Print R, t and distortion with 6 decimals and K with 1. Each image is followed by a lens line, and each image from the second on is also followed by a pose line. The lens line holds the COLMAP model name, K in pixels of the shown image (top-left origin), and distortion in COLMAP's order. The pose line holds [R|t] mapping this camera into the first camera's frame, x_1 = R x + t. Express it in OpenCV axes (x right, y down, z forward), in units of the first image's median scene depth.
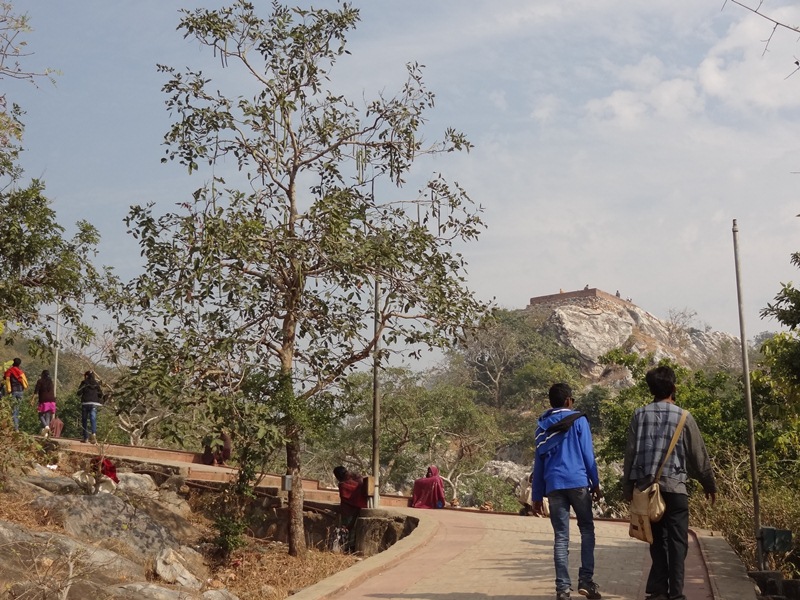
lens RADIAL K [[1201.2, 0, 399.8], [0, 1201.2, 301.2], [0, 0, 1]] dist [-0.031533, 0.000000]
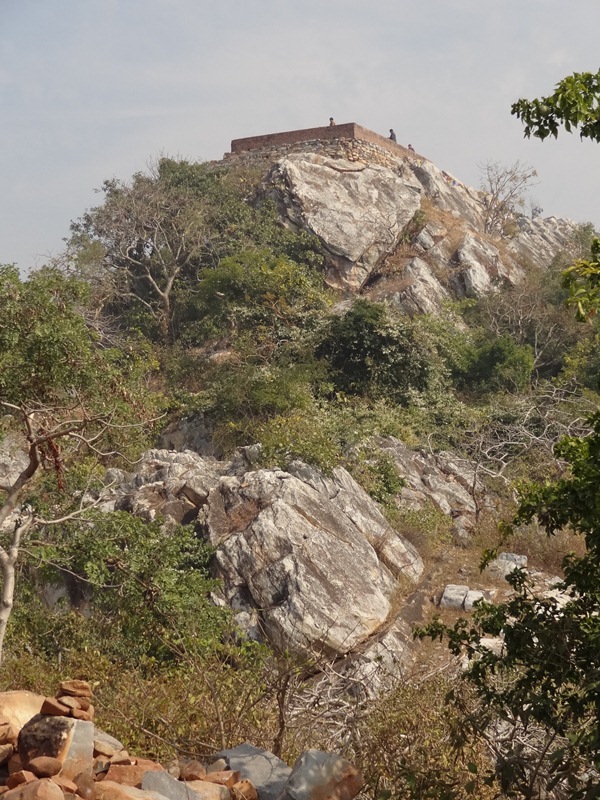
lens RADIAL K [[2013.6, 0, 299.8], [0, 2013.6, 400.2], [0, 0, 1]] dist [0.084221, 0.000000]
pose [[0.989743, -0.002066, 0.142843, 0.012335], [-0.014187, 0.993532, 0.112667, 0.012368], [-0.142152, -0.113538, 0.983312, 0.118906]]
